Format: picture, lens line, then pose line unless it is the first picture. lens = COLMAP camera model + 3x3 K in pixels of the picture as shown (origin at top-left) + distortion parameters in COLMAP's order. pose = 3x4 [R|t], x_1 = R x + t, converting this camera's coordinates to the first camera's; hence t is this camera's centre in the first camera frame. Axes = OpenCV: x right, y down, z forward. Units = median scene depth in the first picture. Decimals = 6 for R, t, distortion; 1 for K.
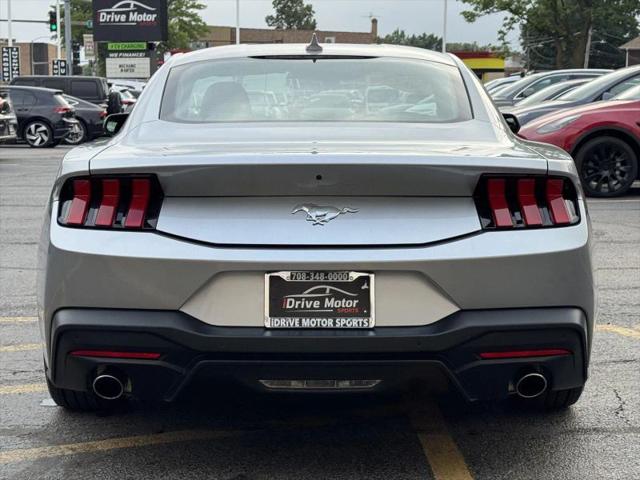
lens RADIAL K [[1242.4, 0, 316.8], [0, 1242.4, 244.7], [0, 0, 1]] dist [0.106772, 0.000000]
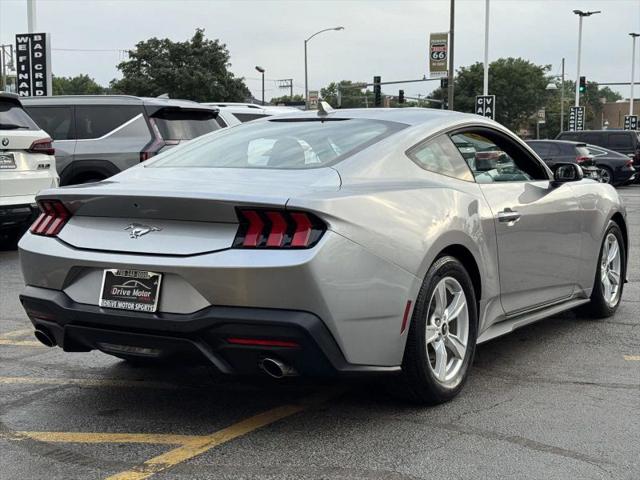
lens RADIAL K [[1041.6, 0, 290.4], [0, 1041.6, 238.5], [0, 0, 1]] dist [0.133767, 0.000000]
pose [[0.833642, 0.044559, -0.550505, 0.810143], [-0.062300, 0.997965, -0.013565, -0.010091], [0.548780, 0.045605, 0.834722, 0.087026]]
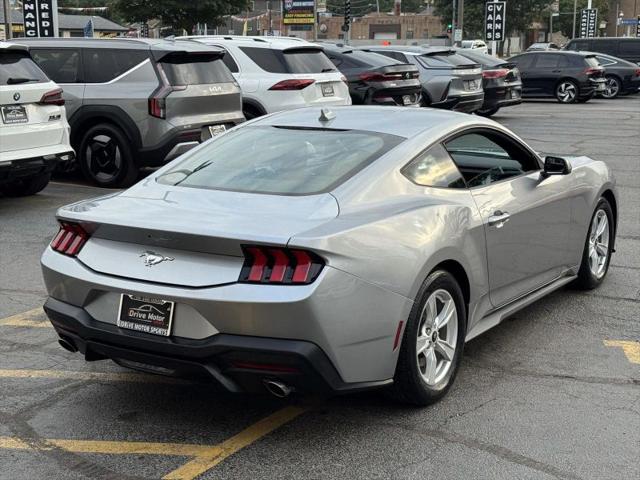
lens RADIAL K [[1041.6, 0, 293.6], [0, 1041.6, 254.3], [0, 0, 1]] dist [0.133767, 0.000000]
pose [[0.830900, 0.109138, -0.545614, 0.859983], [-0.059373, 0.992367, 0.108084, -0.181803], [0.553245, -0.057413, 0.831037, 0.008433]]
